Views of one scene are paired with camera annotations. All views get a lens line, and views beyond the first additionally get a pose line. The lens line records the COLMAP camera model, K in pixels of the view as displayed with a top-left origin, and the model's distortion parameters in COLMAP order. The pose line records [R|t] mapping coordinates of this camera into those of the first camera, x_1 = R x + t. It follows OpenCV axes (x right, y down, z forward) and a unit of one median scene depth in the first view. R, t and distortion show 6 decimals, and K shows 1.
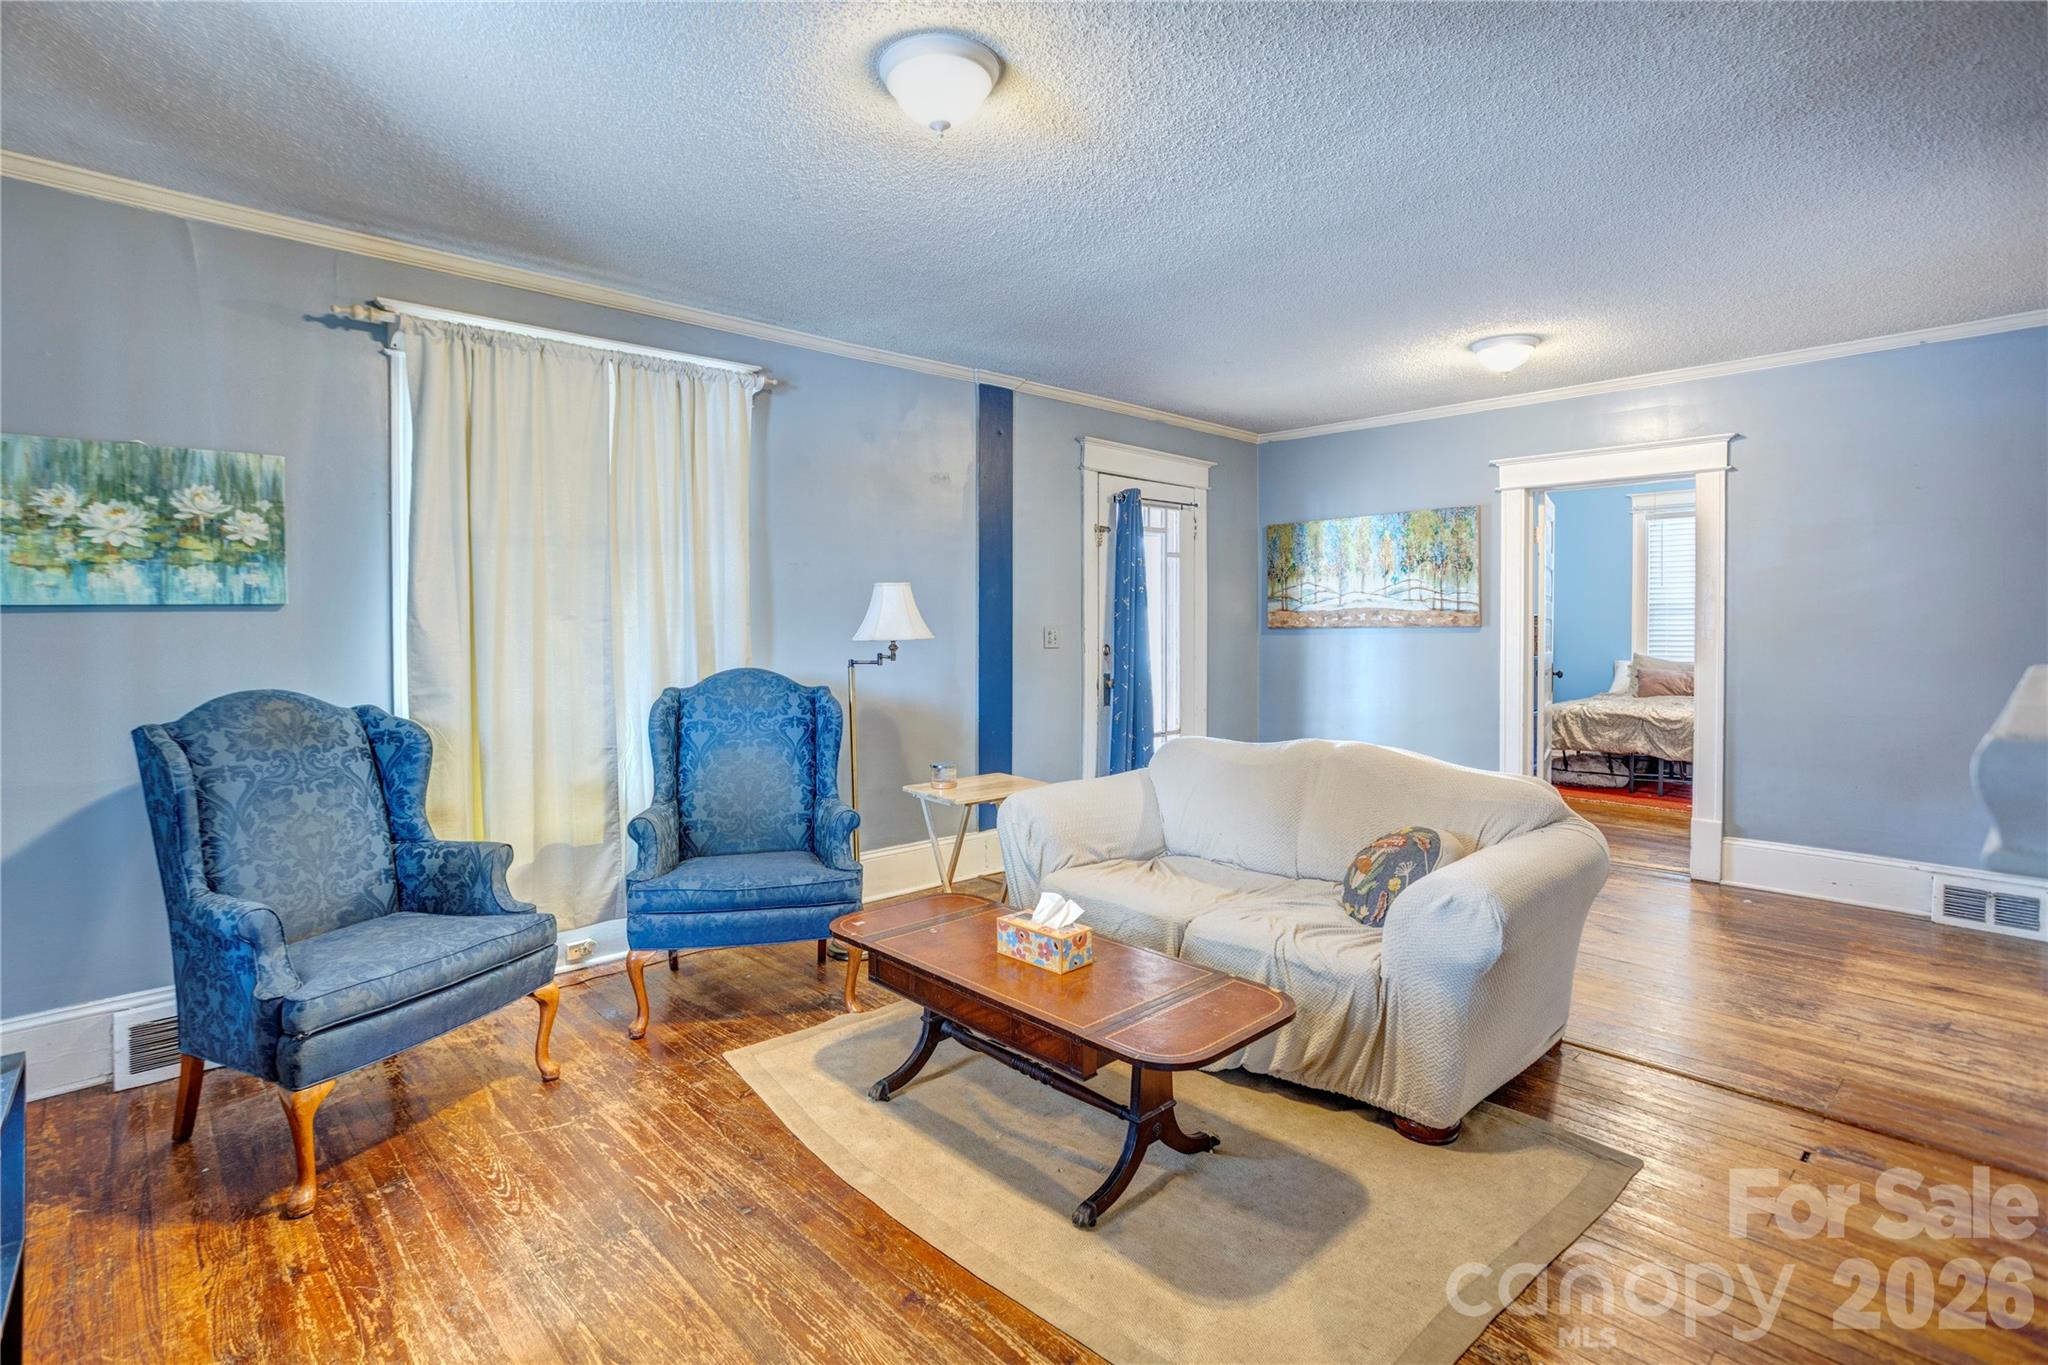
lens RADIAL K [[988.8, 0, 1012.4], [0, 988.8, 621.7], [0, 0, 1]] dist [-0.053843, 0.030799]
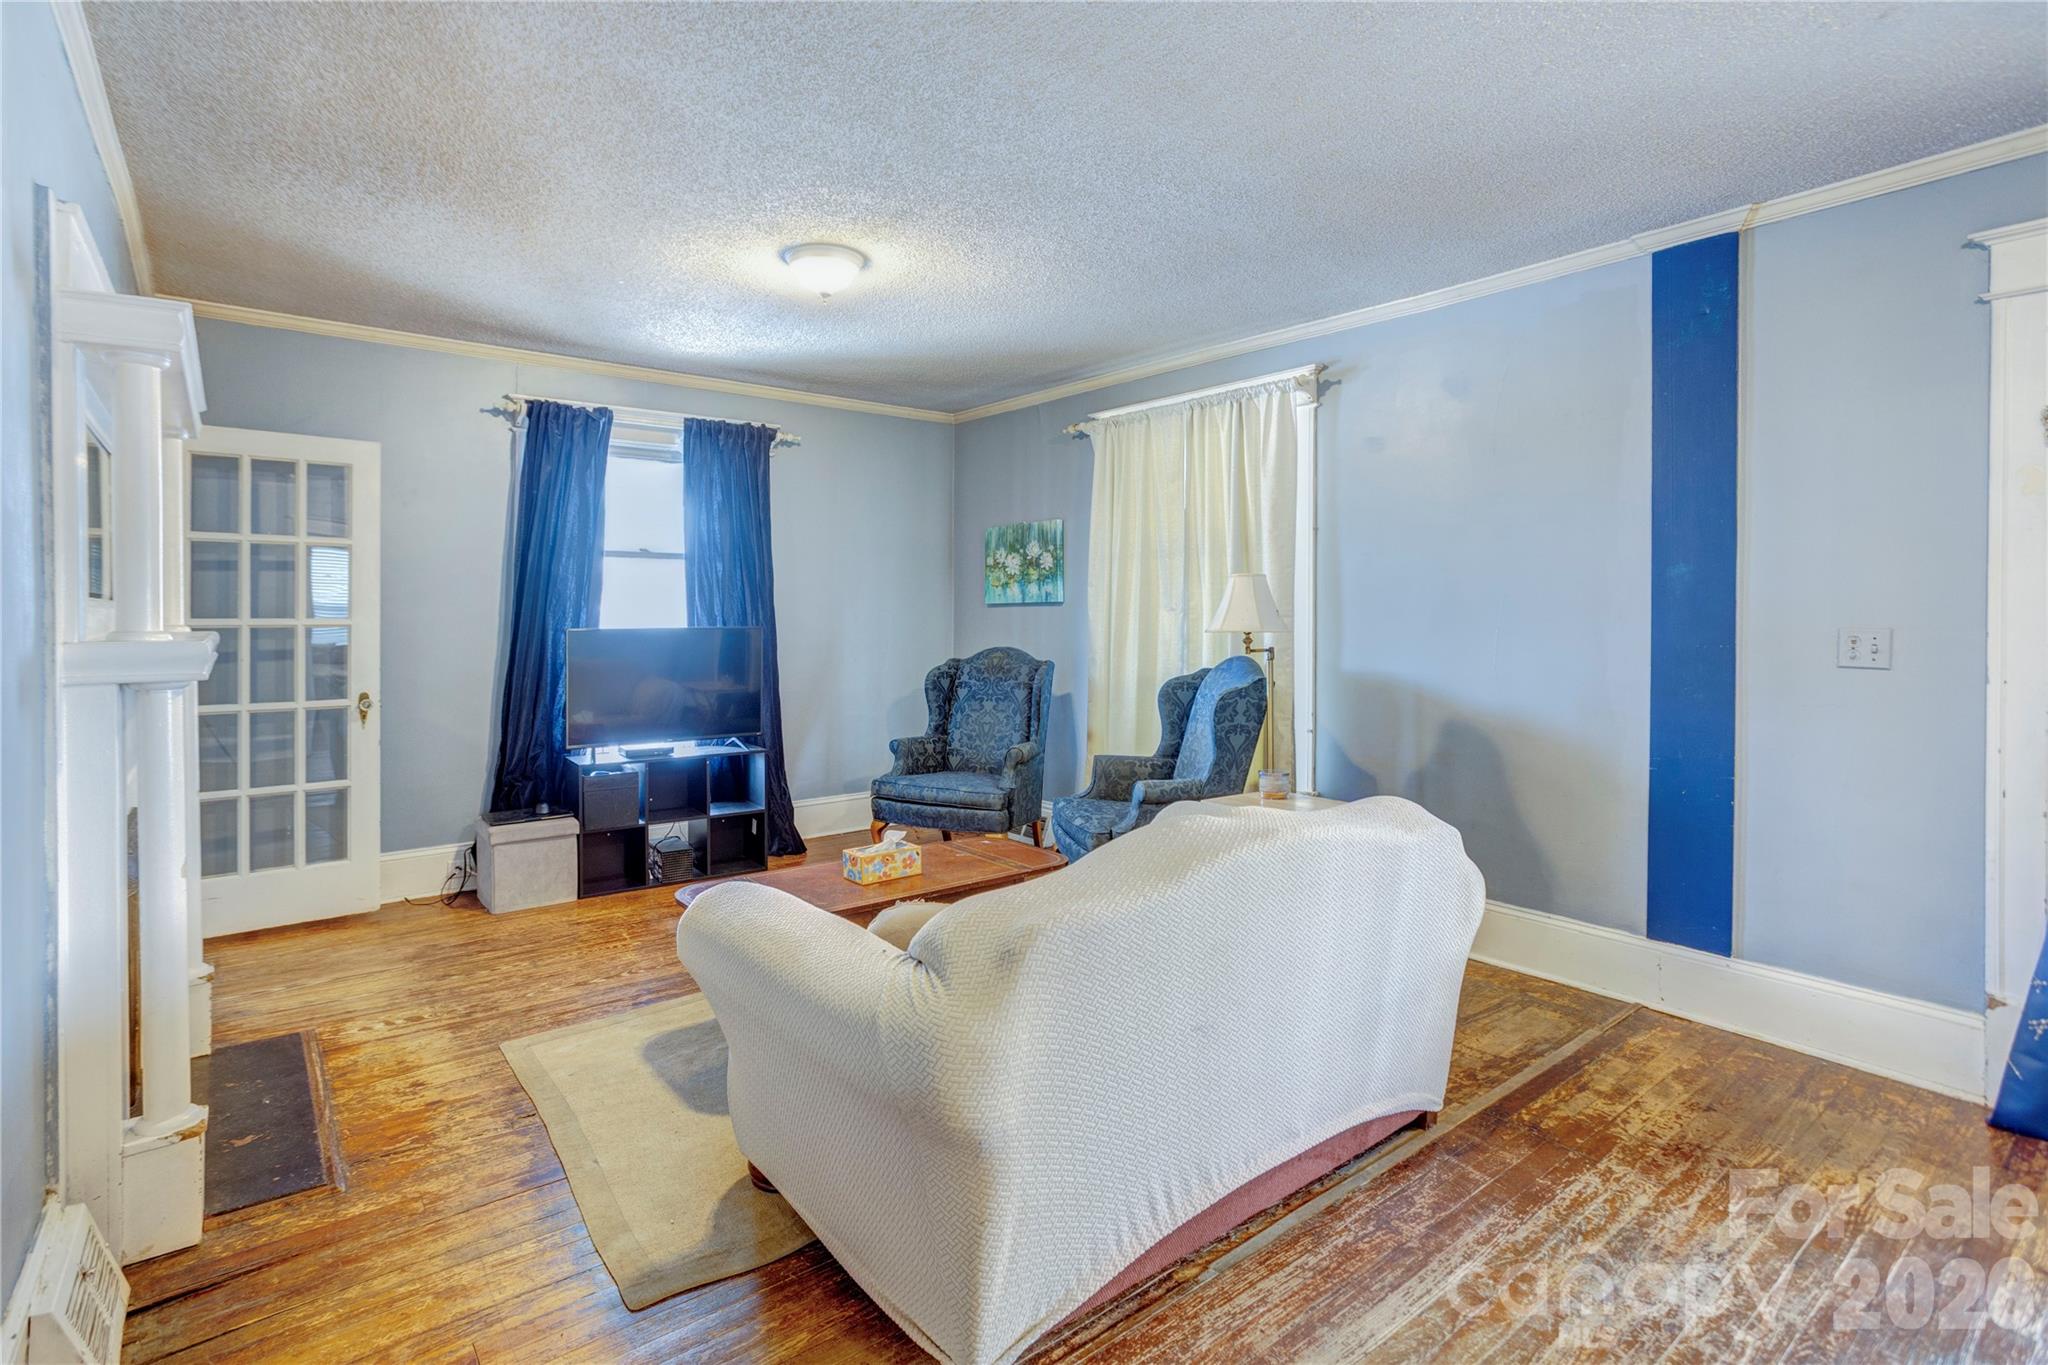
lens RADIAL K [[988.8, 0, 1012.4], [0, 988.8, 621.7], [0, 0, 1]] dist [-0.053843, 0.030799]
pose [[-0.074370, 0.010153, -0.997179, 0.570607], [-0.007946, 0.999910, 0.010773, -0.000475], [0.997199, 0.008725, -0.074282, 0.558824]]
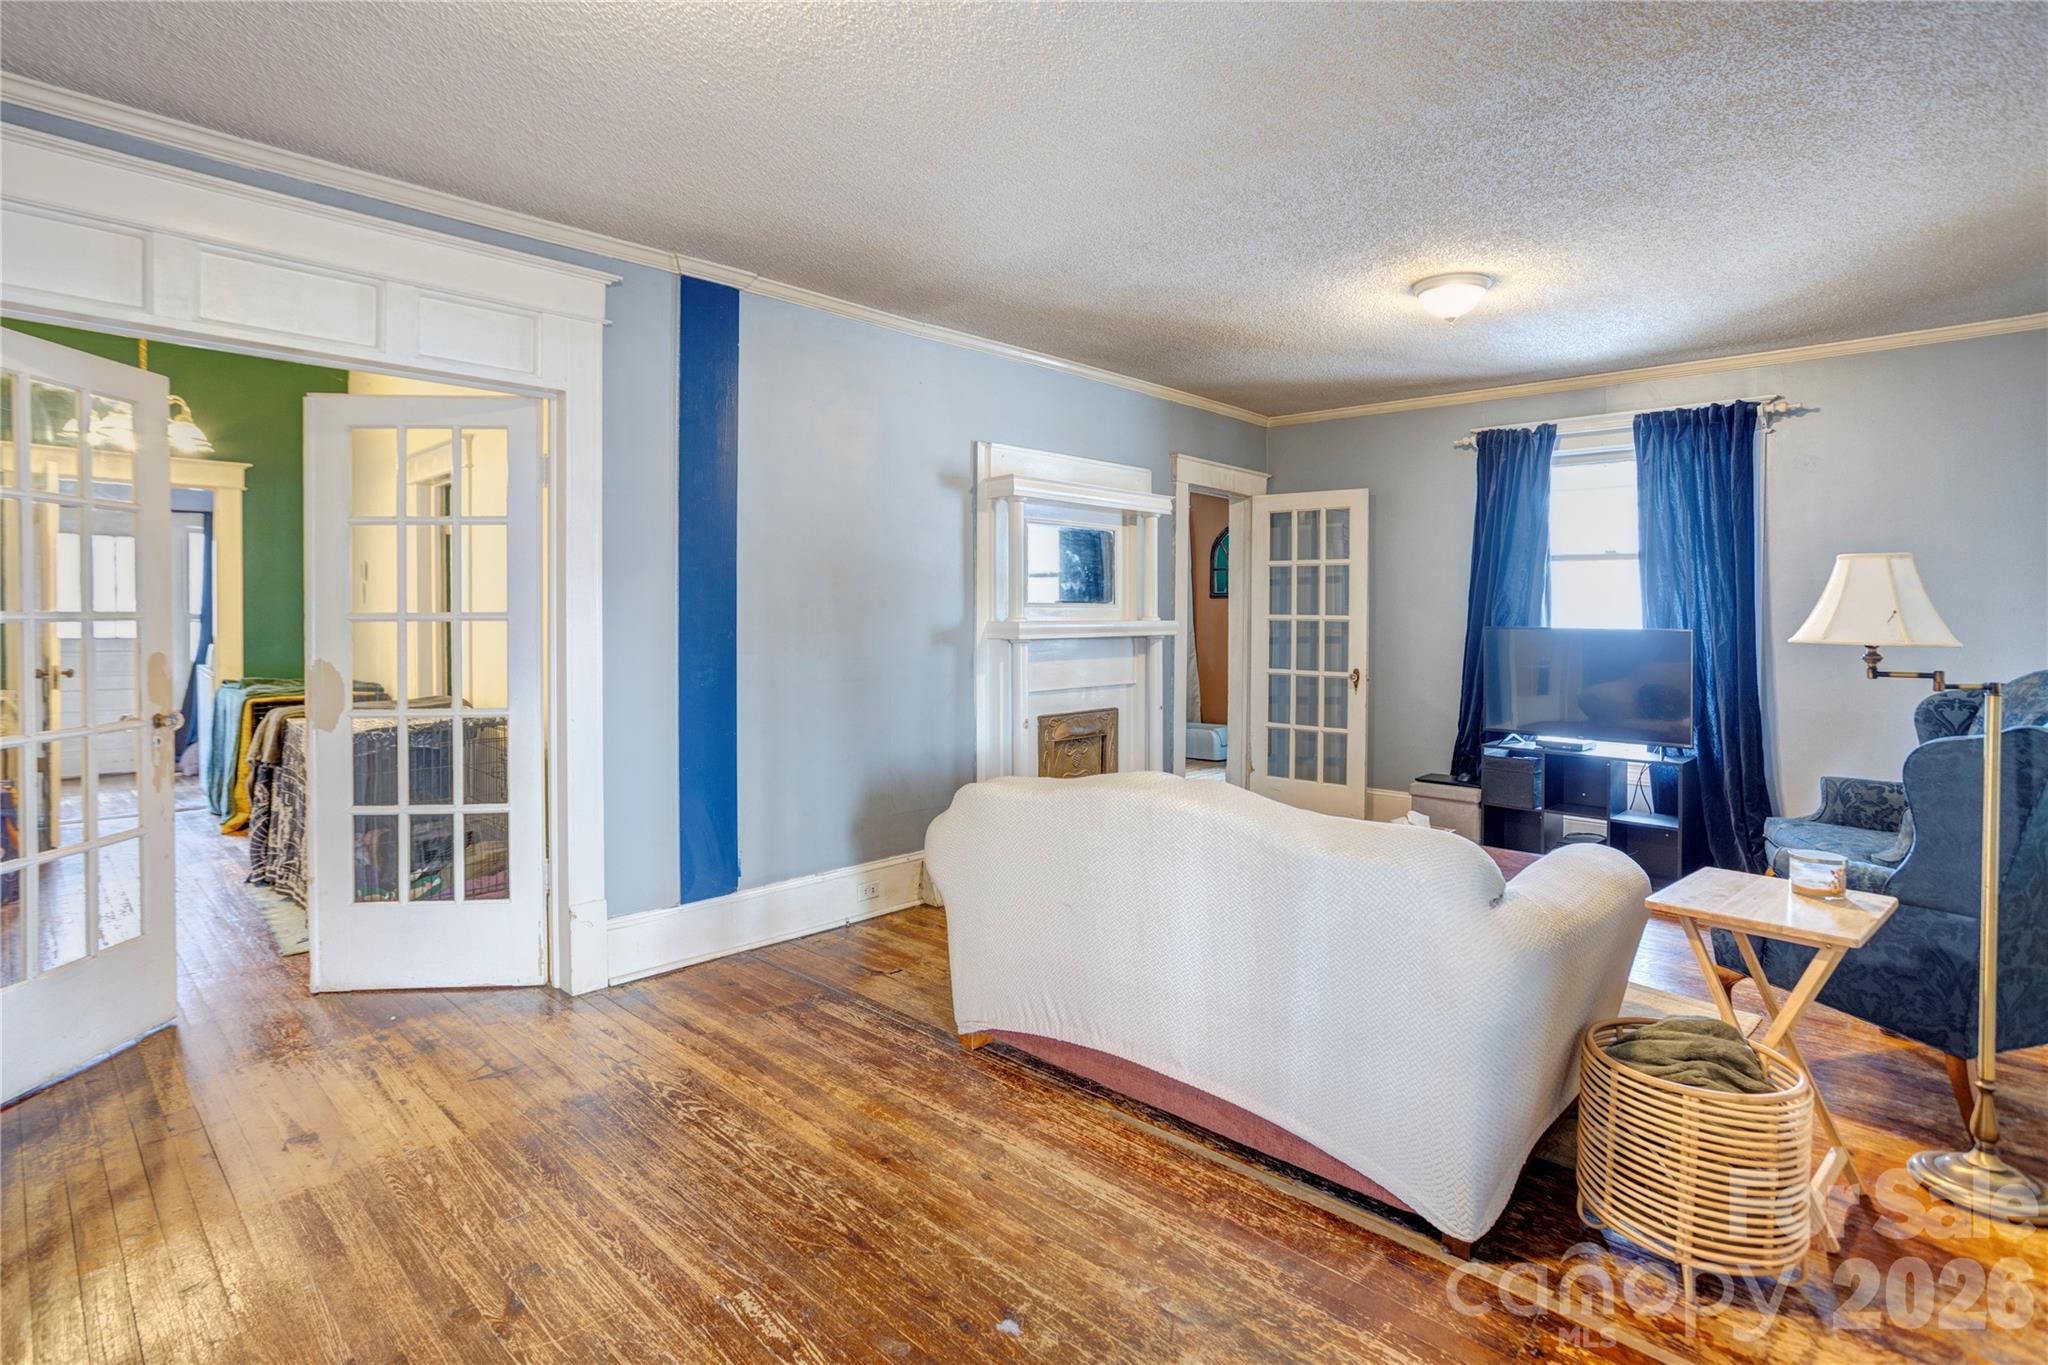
lens RADIAL K [[1045.5, 0, 1024.9], [0, 1045.5, 610.7], [0, 0, 1]] dist [-0.062214, 0.039961]
pose [[-0.997844, -0.004347, -0.065488, 0.302482], [-0.004904, 0.999953, 0.008346, -0.004190], [0.065449, 0.008649, -0.997818, 1.069859]]
